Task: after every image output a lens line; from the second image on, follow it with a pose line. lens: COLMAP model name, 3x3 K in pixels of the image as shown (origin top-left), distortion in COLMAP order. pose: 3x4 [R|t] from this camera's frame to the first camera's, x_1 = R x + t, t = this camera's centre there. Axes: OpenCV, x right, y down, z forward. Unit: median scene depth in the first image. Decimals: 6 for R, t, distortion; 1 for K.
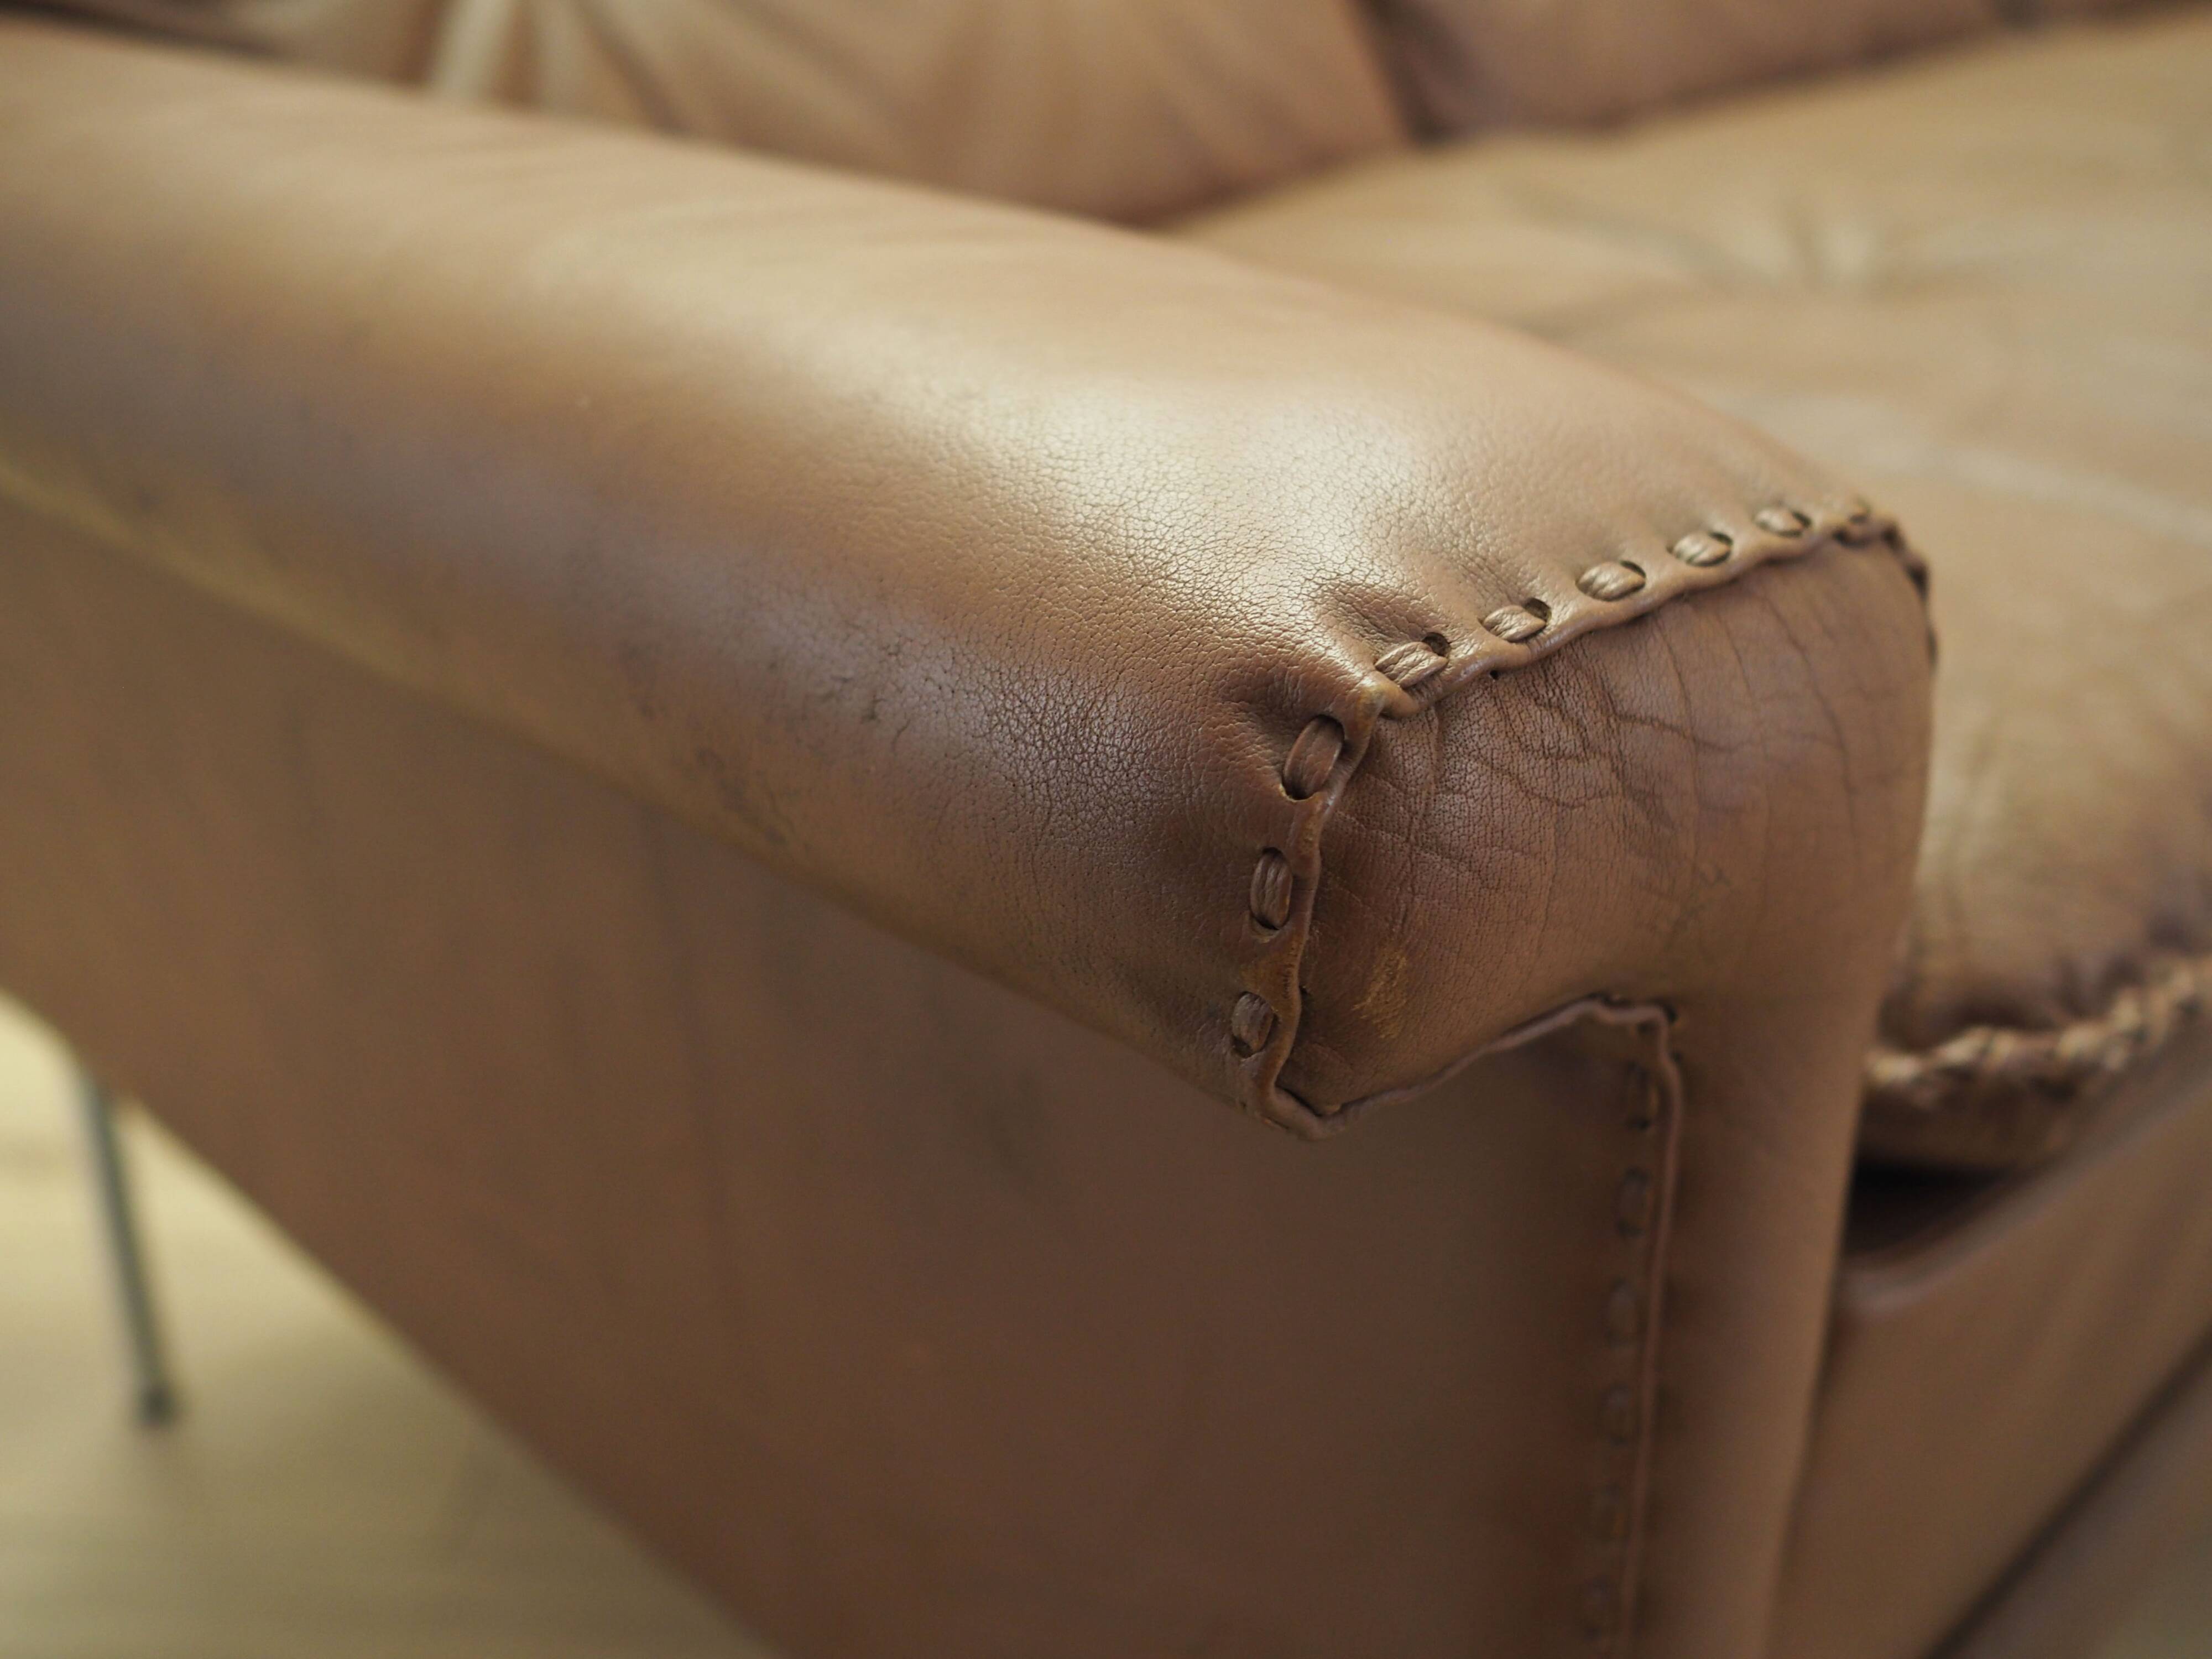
lens RADIAL K [[2597.1, 0, 1106.0], [0, 2597.1, 829.5], [0, 0, 1]] dist [-0.005053, 0.012946]
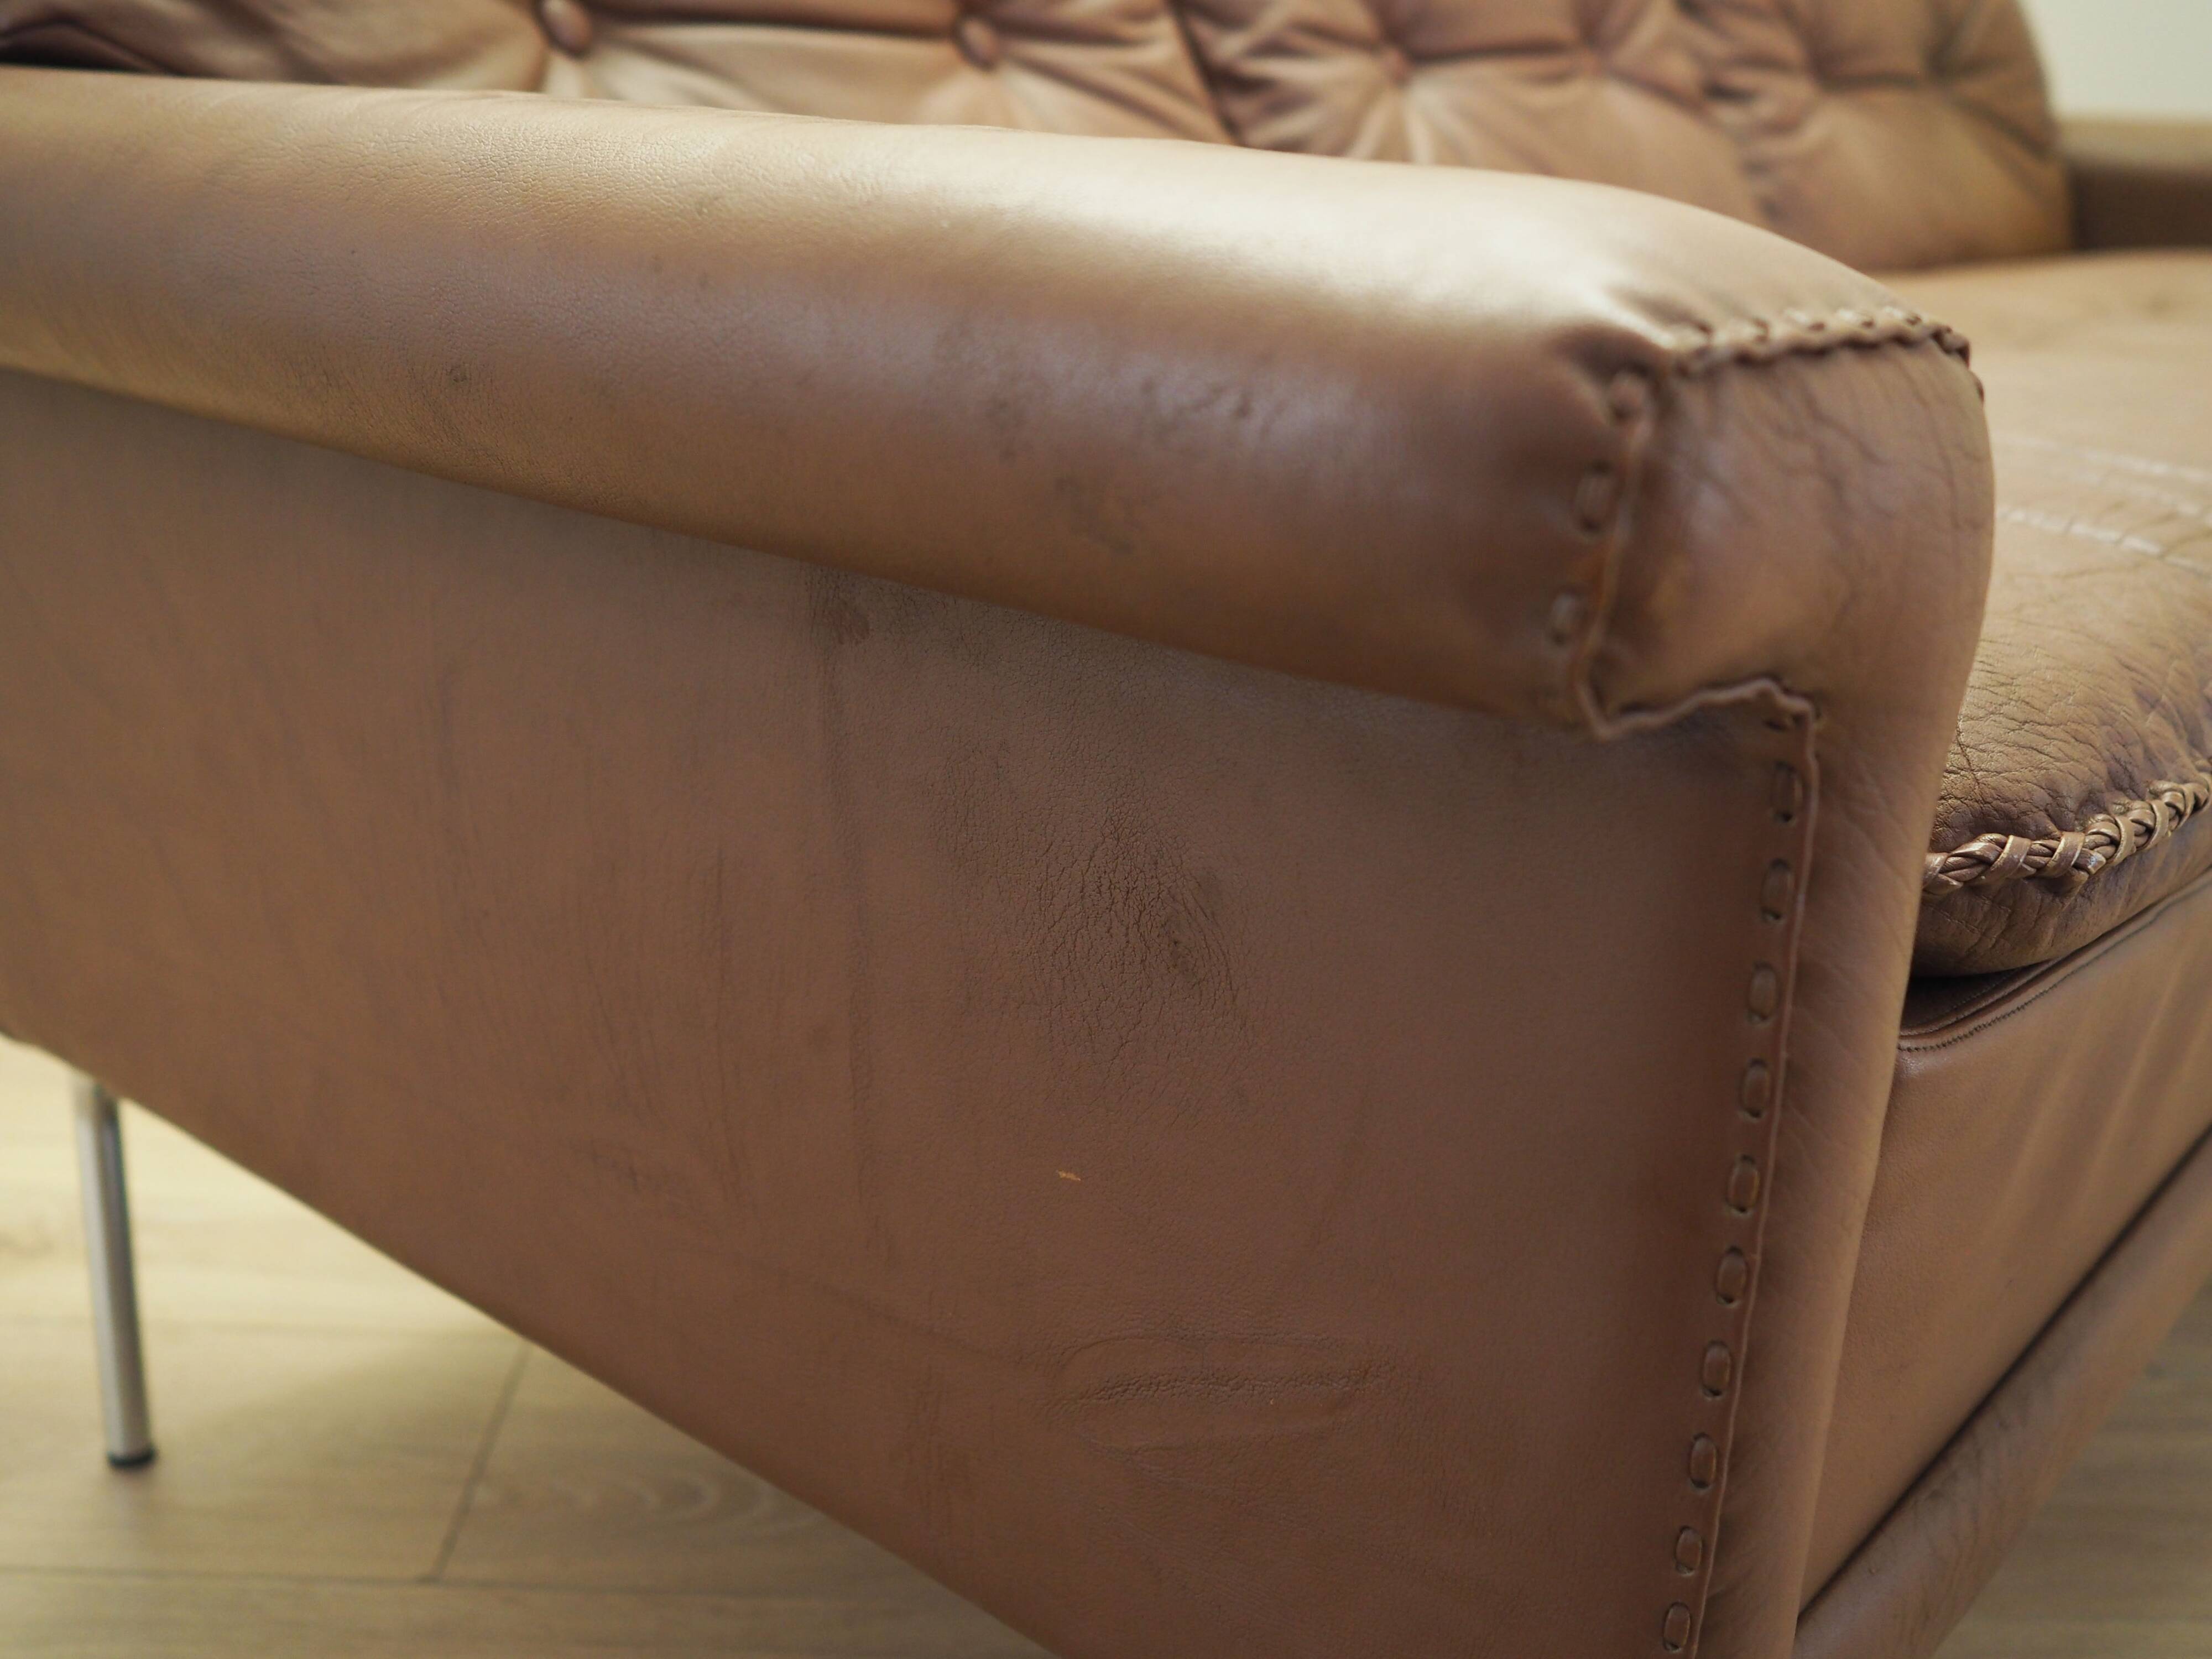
lens RADIAL K [[2534.1, 0, 1106.0], [0, 2534.1, 829.5], [0, 0, 1]] dist [-0.021638, -0.011275]
pose [[0.996079, 0.000901, 0.088461, -0.234584], [0.008365, 0.994509, -0.104313, 0.254379], [-0.088069, 0.104644, 0.990603, -0.175907]]
